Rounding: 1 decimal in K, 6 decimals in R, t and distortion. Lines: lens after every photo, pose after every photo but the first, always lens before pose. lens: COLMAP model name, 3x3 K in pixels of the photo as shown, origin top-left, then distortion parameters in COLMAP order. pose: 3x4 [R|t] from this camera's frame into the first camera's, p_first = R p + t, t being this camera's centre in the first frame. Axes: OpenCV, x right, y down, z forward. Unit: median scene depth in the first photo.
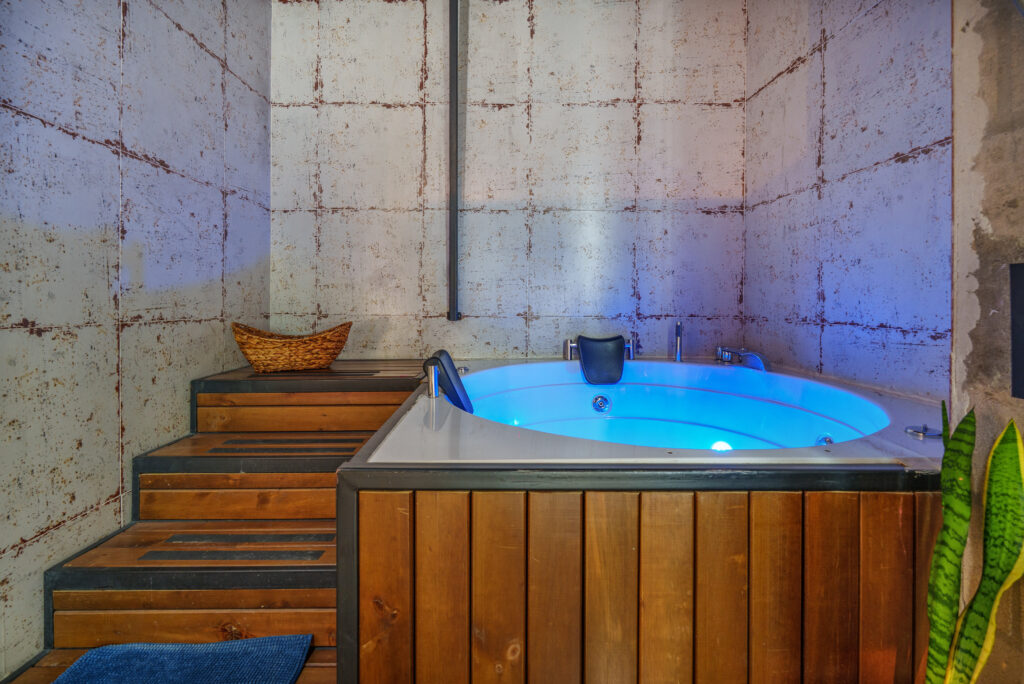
lens RADIAL K [[457.7, 0, 532.1], [0, 457.7, 304.6], [0, 0, 1]] dist [-0.006153, 0.001063]
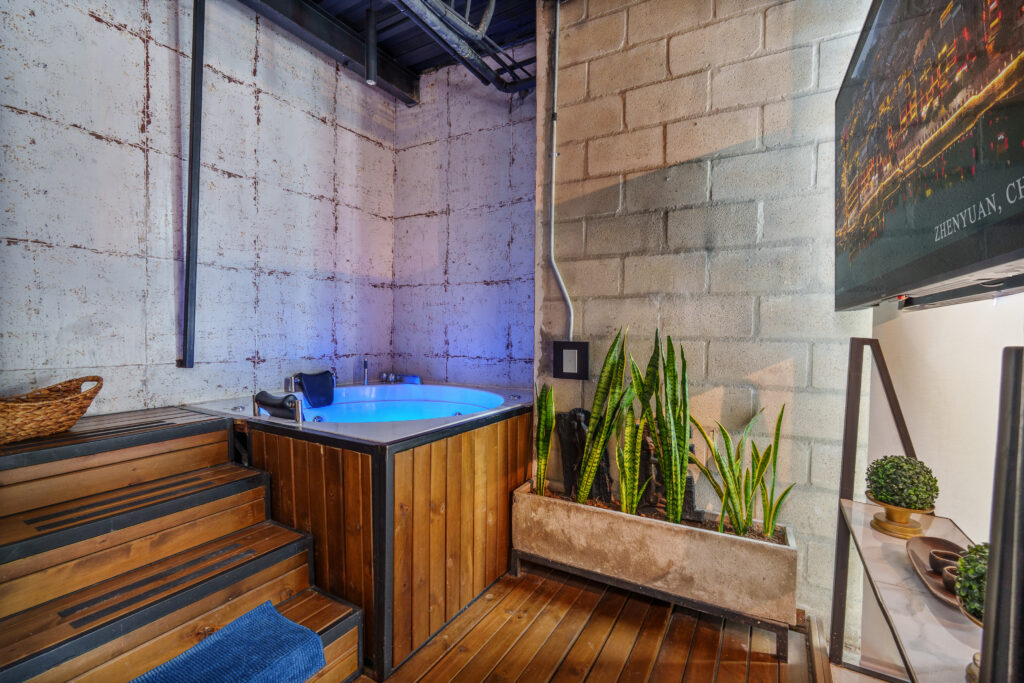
lens RADIAL K [[457.7, 0, 509.4], [0, 457.7, 345.1], [0, 0, 1]] dist [-0.006153, 0.001063]
pose [[0.515164, -0.024035, 0.856755, -0.696744], [-0.003497, 0.999539, 0.030143, -0.052061], [-0.857084, -0.018524, 0.514843, -0.177014]]
